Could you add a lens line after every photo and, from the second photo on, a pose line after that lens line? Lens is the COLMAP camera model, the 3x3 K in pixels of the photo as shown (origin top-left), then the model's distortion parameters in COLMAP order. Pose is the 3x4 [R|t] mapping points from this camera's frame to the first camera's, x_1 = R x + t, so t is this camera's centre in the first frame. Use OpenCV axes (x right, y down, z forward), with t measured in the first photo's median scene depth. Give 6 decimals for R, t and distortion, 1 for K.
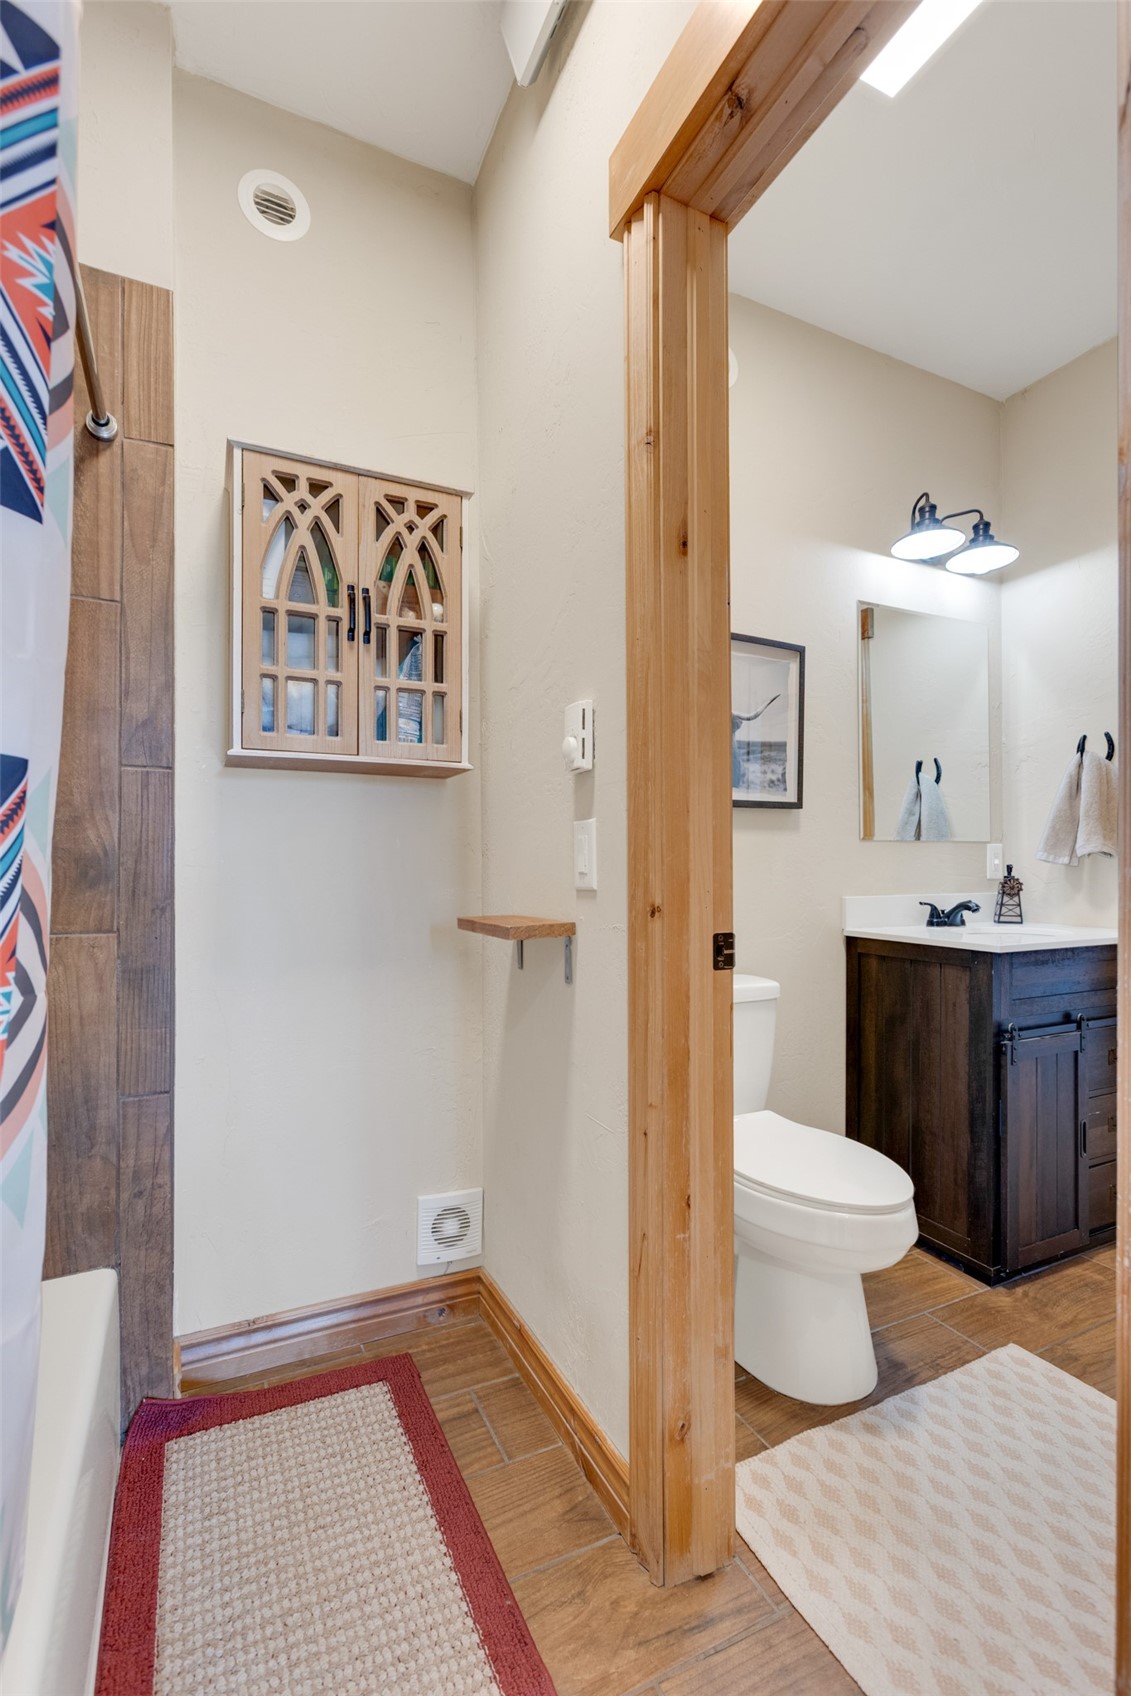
lens RADIAL K [[754.3, 0, 556.6], [0, 754.3, 851.0], [0, 0, 1]] dist [-0.015870, 0.002674]
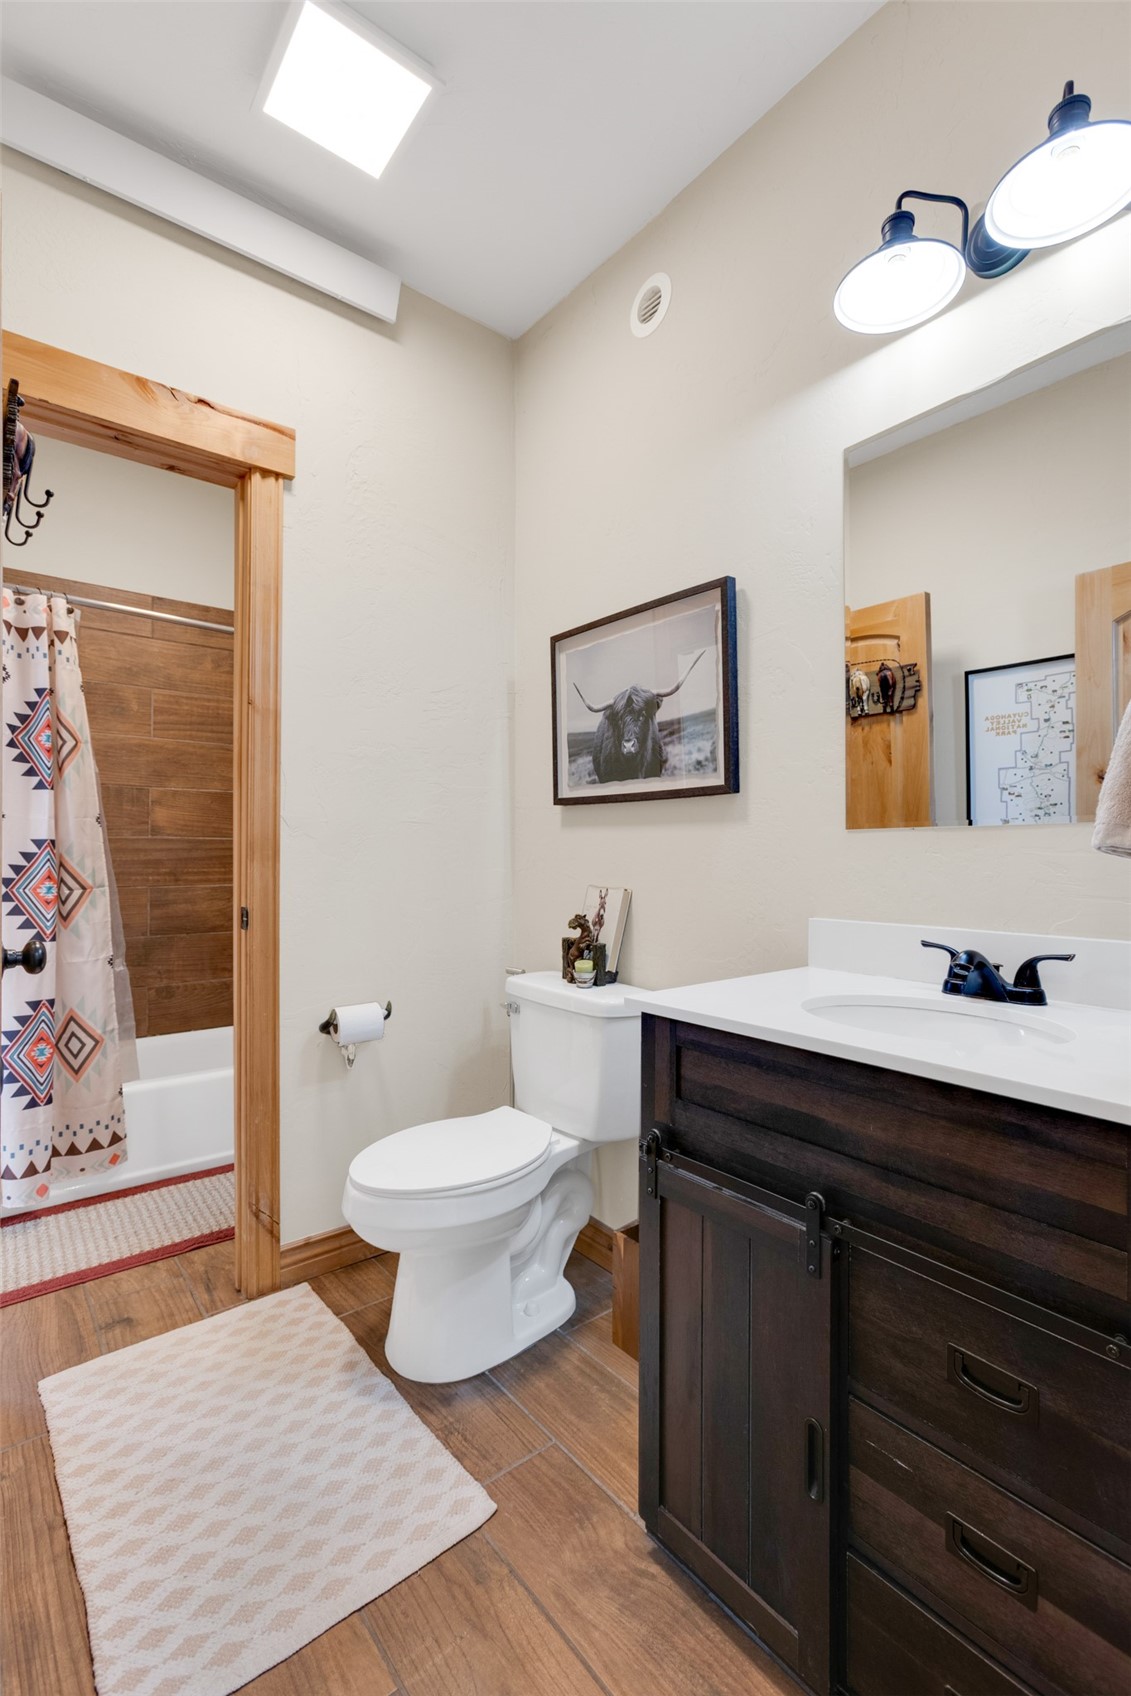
lens RADIAL K [[754.3, 0, 555.2], [0, 754.3, 851.8], [0, 0, 1]] dist [-0.015870, 0.002674]
pose [[0.232710, -0.002544, -0.972543, 1.414828], [0.007140, 0.999974, -0.000907, 0.001502], [0.972520, -0.006733, 0.232722, 0.925392]]
